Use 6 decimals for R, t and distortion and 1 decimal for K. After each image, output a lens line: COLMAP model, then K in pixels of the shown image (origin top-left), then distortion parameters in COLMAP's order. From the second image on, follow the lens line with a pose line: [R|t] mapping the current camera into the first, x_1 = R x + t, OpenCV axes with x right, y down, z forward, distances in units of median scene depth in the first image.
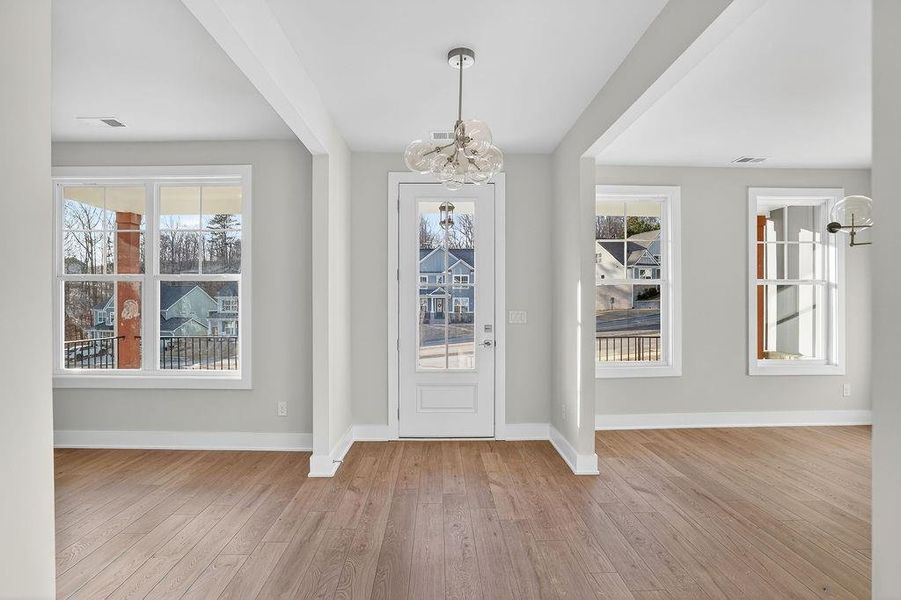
lens RADIAL K [[441.2, 0, 440.6], [0, 441.2, 300.0], [0, 0, 1]] dist [-0.054838, 0.021105]
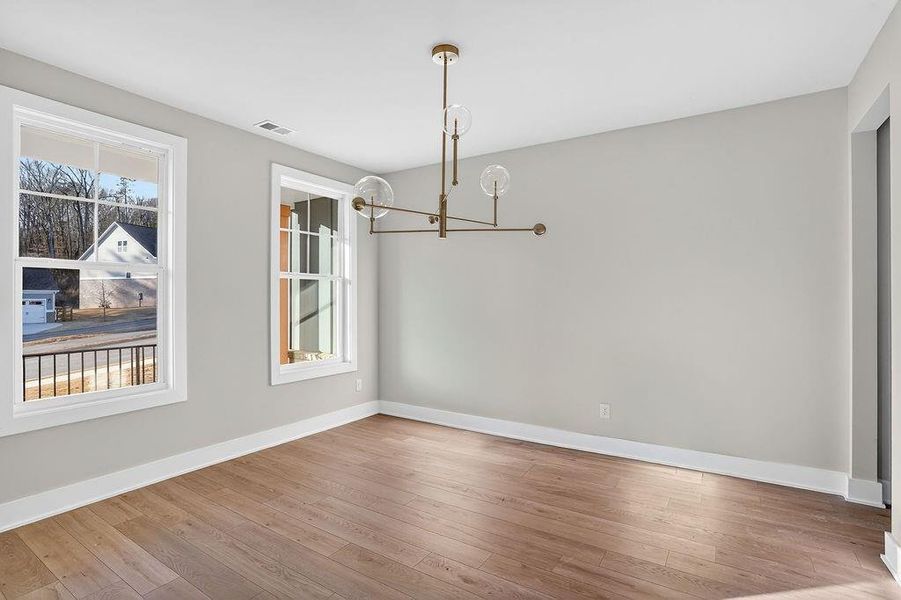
lens RADIAL K [[441.2, 0, 440.6], [0, 441.2, 300.0], [0, 0, 1]] dist [-0.054838, 0.021105]
pose [[0.563438, -0.000343, 0.826159, 0.196278], [-0.000945, 0.999999, 0.001060, 0.006622], [-0.826158, -0.001377, 0.563437, 0.246891]]
